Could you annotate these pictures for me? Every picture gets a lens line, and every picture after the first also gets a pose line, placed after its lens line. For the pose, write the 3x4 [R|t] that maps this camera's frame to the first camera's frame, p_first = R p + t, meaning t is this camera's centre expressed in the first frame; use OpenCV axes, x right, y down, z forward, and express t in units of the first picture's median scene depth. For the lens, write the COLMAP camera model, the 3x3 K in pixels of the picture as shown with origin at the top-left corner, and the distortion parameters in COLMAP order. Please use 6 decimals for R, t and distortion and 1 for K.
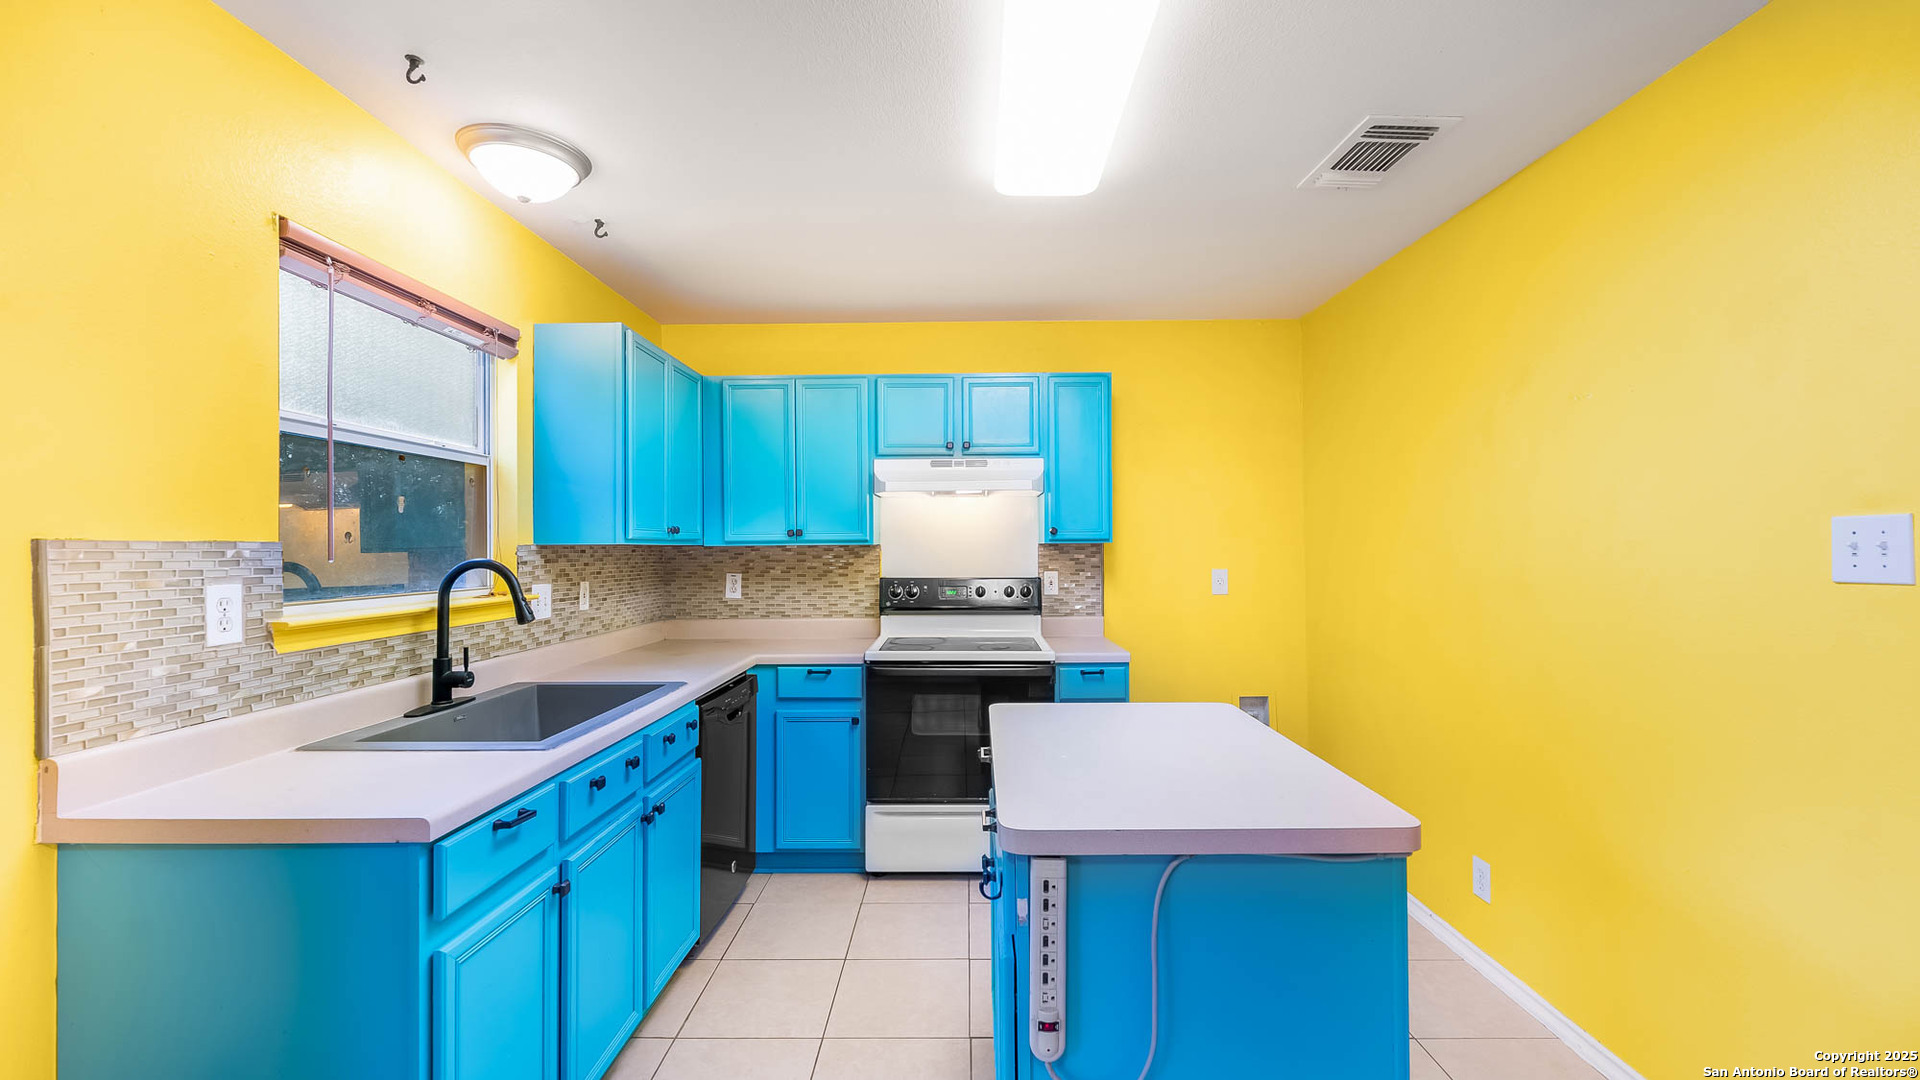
lens RADIAL K [[790.7, 0, 963.0], [0, 790.7, 536.3], [0, 0, 1]] dist [-0.000471, -0.001433]
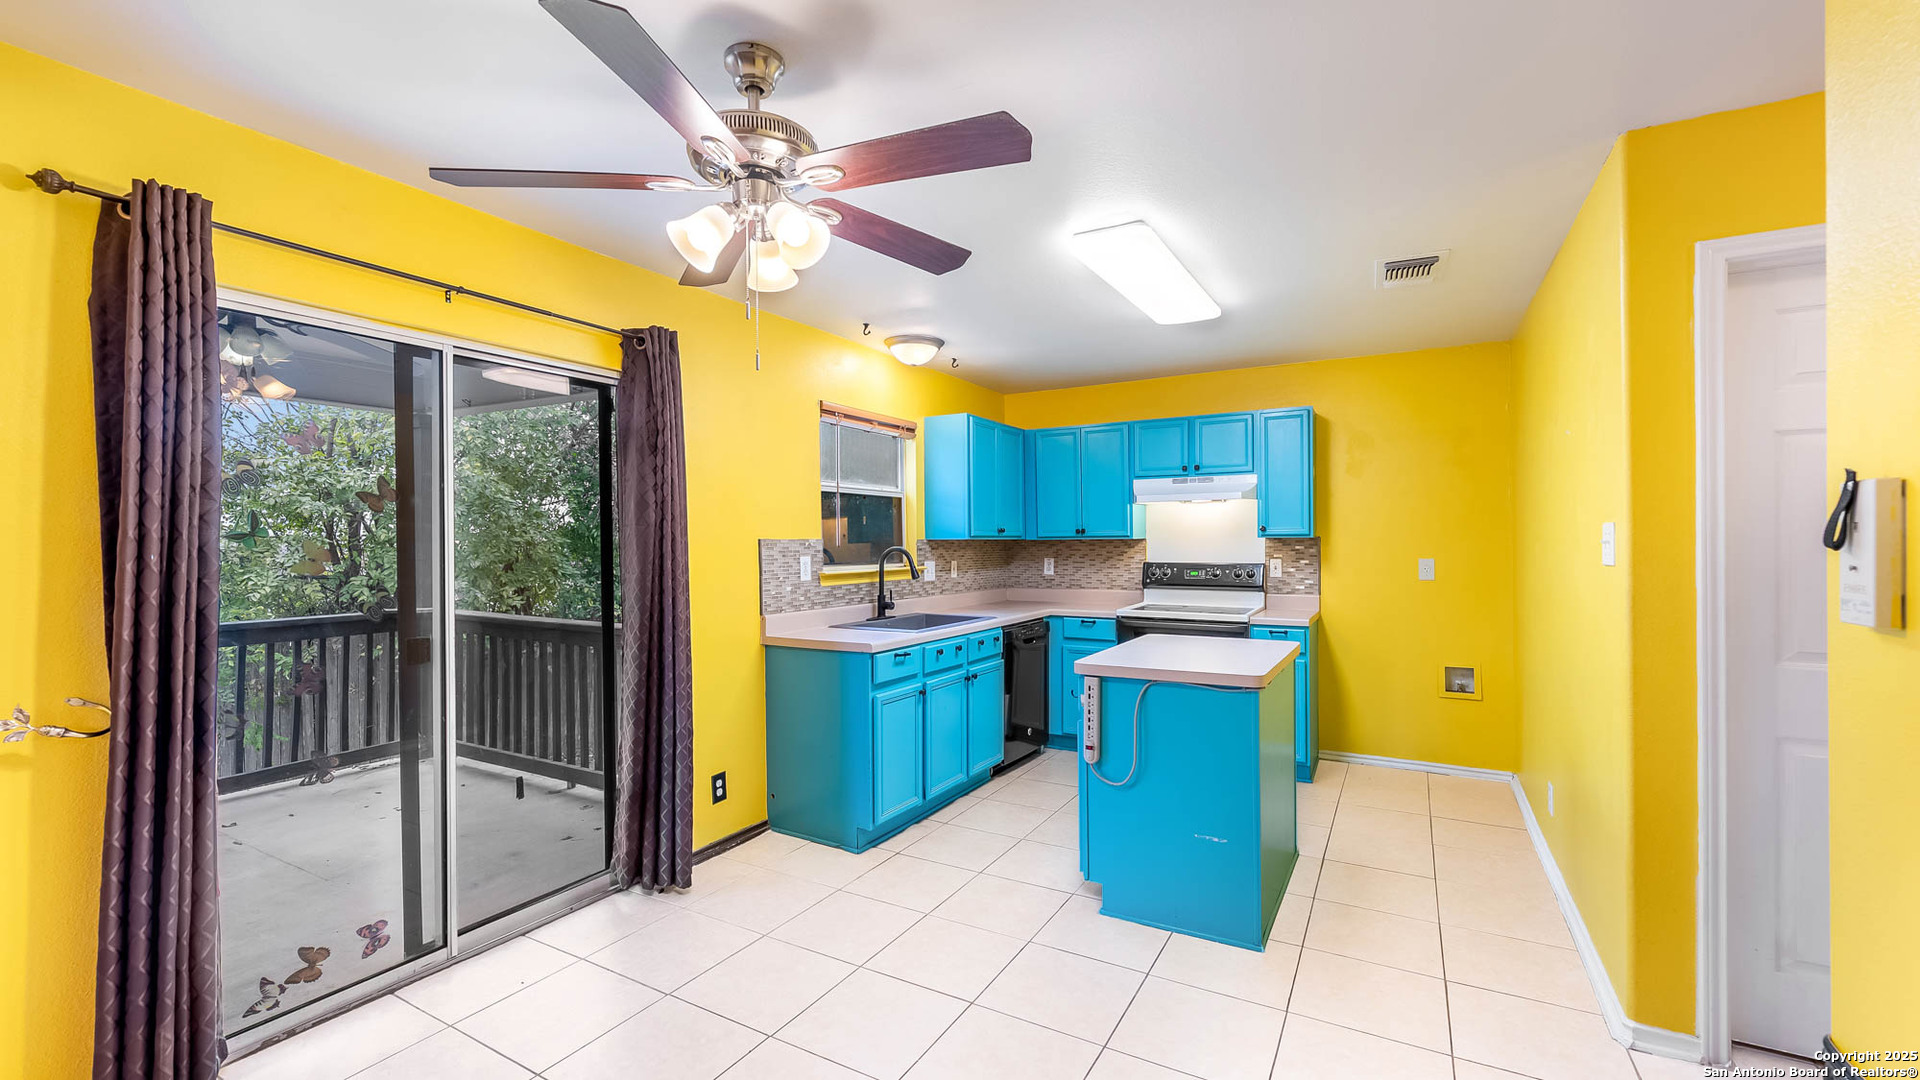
lens RADIAL K [[790.7, 0, 953.5], [0, 790.7, 538.2], [0, 0, 1]] dist [-0.000471, -0.001433]
pose [[0.870617, -0.001323, -0.491960, 0.417676], [0.007972, 0.999903, 0.011420, -0.013026], [0.491897, -0.013865, 0.870543, -0.563142]]
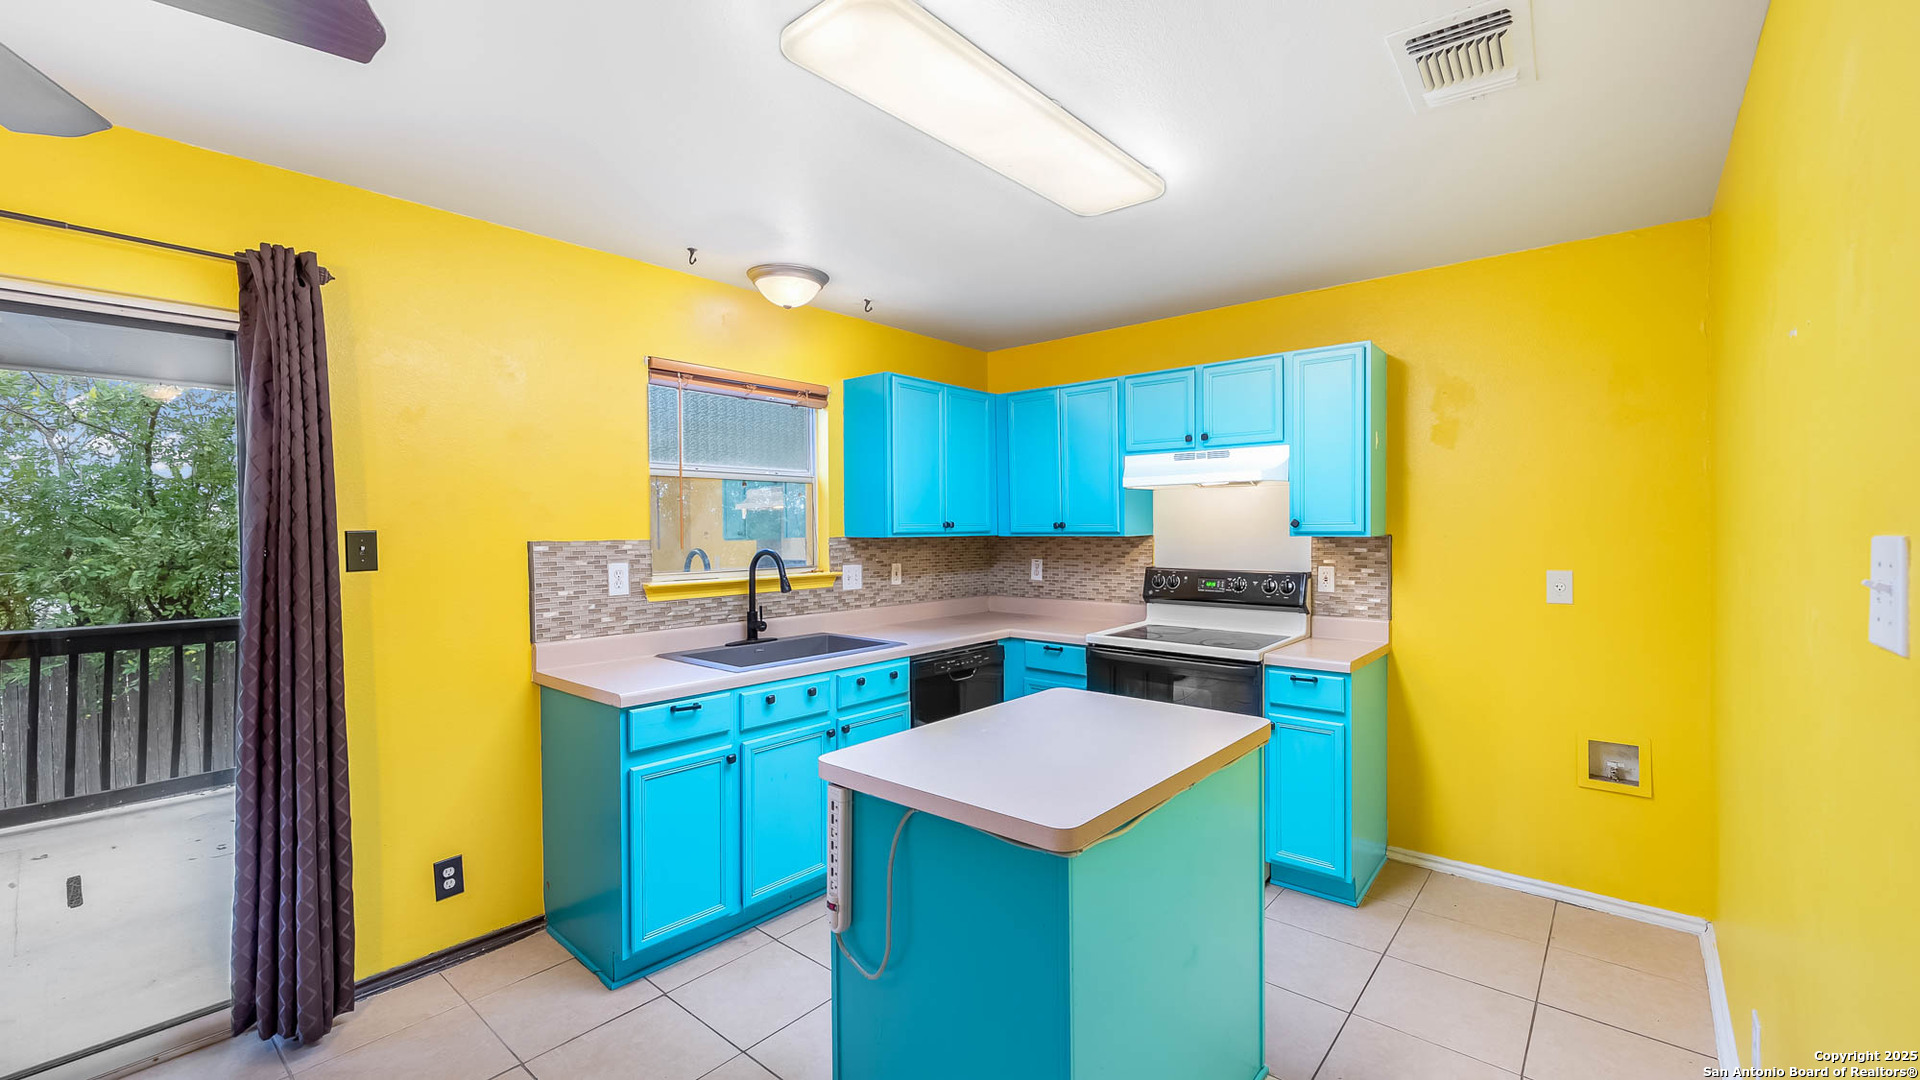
lens RADIAL K [[790.7, 0, 951.6], [0, 790.7, 533.6], [0, 0, 1]] dist [-0.000471, -0.001433]
pose [[0.764288, 0.006684, -0.644840, 0.530491], [0.010669, 0.999678, 0.023007, -0.026991], [0.644787, -0.024464, 0.763971, 0.045055]]
